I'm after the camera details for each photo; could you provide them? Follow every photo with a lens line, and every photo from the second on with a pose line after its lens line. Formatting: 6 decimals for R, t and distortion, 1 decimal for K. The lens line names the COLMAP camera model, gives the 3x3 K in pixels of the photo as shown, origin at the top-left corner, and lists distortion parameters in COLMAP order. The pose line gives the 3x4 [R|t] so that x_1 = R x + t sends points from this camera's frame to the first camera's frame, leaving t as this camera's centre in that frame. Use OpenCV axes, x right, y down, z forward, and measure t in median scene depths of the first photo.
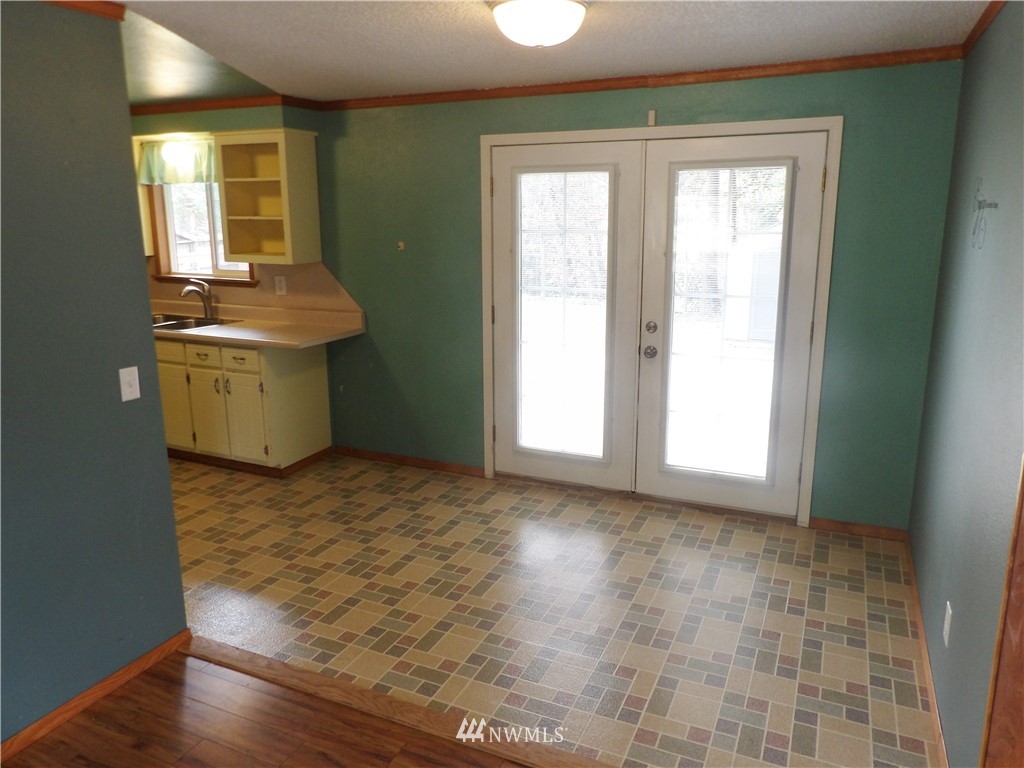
lens RADIAL K [[735.2, 0, 504.5], [0, 735.2, 377.7], [0, 0, 1]] dist [-0.033119, 0.045252]
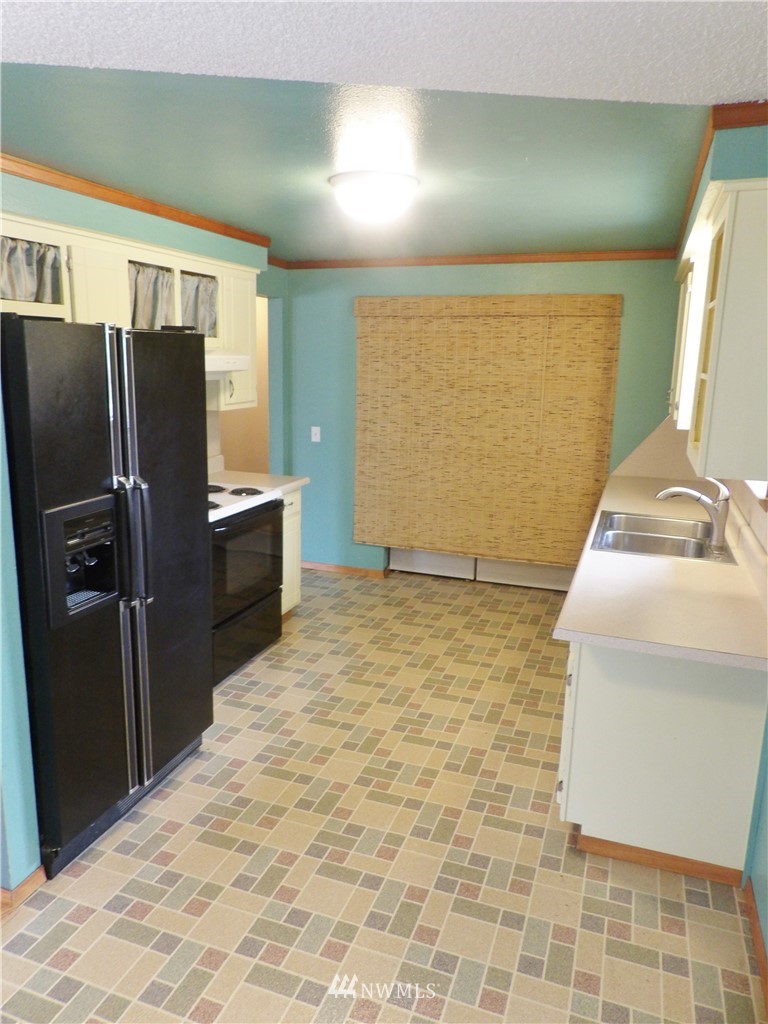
lens RADIAL K [[735.2, 0, 380.3], [0, 735.2, 521.5], [0, 0, 1]] dist [-0.033119, 0.045252]
pose [[0.088519, 0.225465, -0.970222, 0.189994], [-0.245294, 0.948982, 0.198150, -0.201677], [0.965399, 0.220449, 0.139308, 0.876347]]
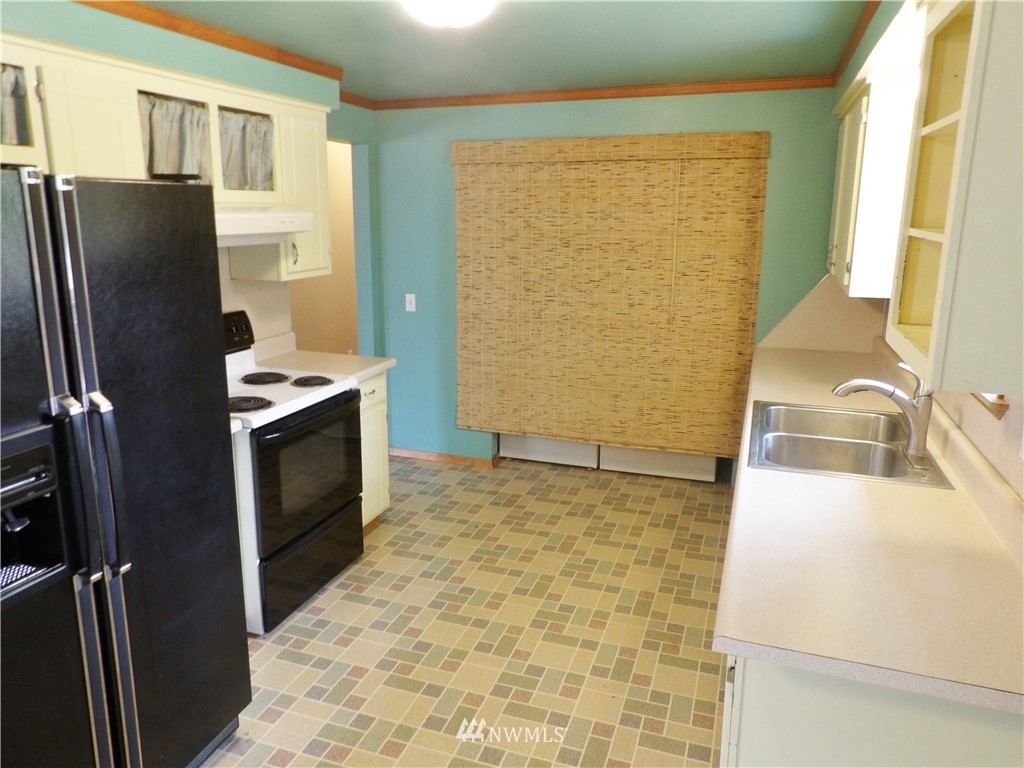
lens RADIAL K [[735.2, 0, 509.9], [0, 735.2, 379.5], [0, 0, 1]] dist [-0.033119, 0.045252]
pose [[0.097834, 0.228828, -0.968538, -0.009670], [-0.230748, 0.951902, 0.201589, -0.212344], [0.968083, 0.203766, 0.145930, 0.924327]]
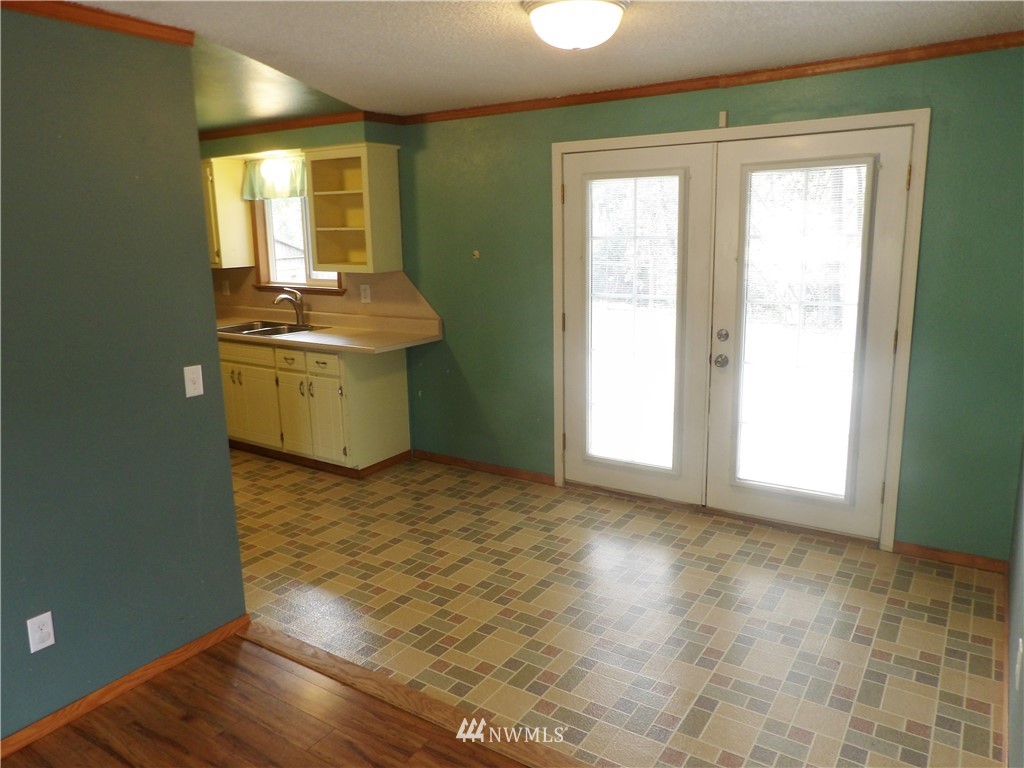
lens RADIAL K [[735.2, 0, 504.1], [0, 735.2, 377.9], [0, 0, 1]] dist [-0.033119, 0.045252]
pose [[0.987439, 0.016656, -0.157117, 0.070996], [-0.019279, 0.999699, -0.015184, 0.007585], [0.156817, 0.018023, 0.987463, 0.004846]]
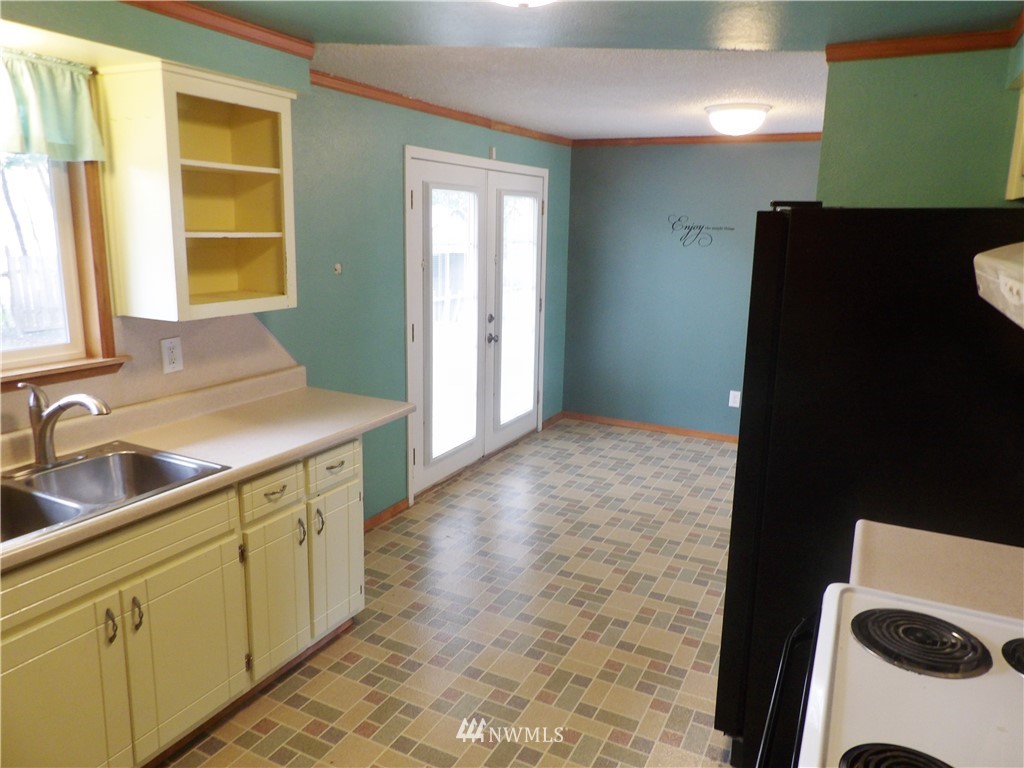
lens RADIAL K [[735.2, 0, 508.2], [0, 735.2, 381.9], [0, 0, 1]] dist [-0.033119, 0.045252]
pose [[0.037063, -0.205561, 0.977942, -1.087712], [0.203000, 0.959759, 0.194045, -0.209920], [-0.978477, 0.191330, 0.077300, 0.924853]]
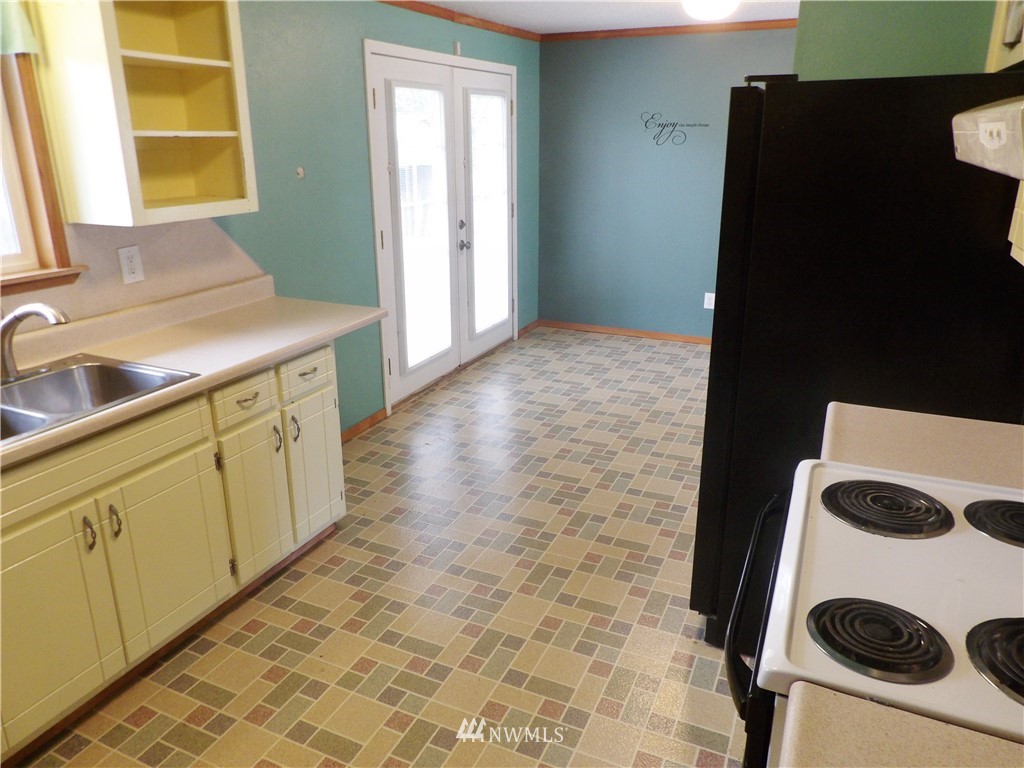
lens RADIAL K [[735.2, 0, 507.9], [0, 735.2, 379.6], [0, 0, 1]] dist [-0.033119, 0.045252]
pose [[-0.000841, -0.312292, 0.949986, -1.084957], [0.226061, 0.925335, 0.304389, -0.192414], [-0.974113, 0.215011, 0.069819, 0.925451]]
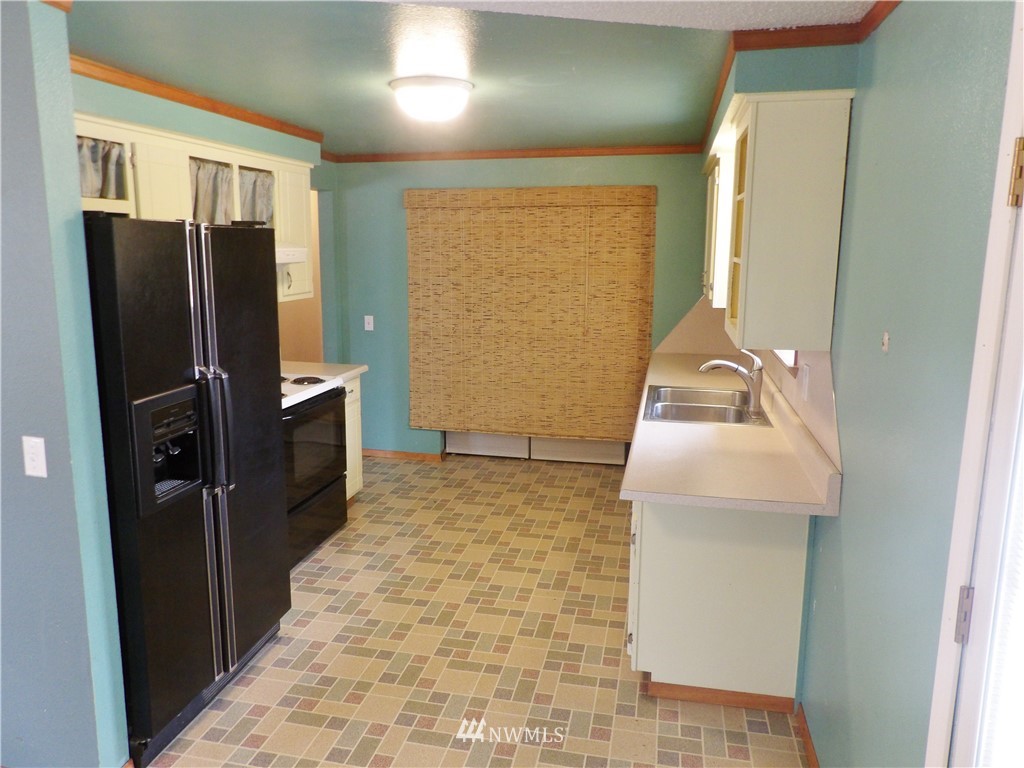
lens RADIAL K [[735.2, 0, 511.2], [0, 735.2, 381.6], [0, 0, 1]] dist [-0.033119, 0.045252]
pose [[0.217228, 0.183724, -0.958675, 0.231622], [-0.227340, 0.964641, 0.133354, -0.194827], [0.949278, 0.188977, 0.251315, 0.840521]]
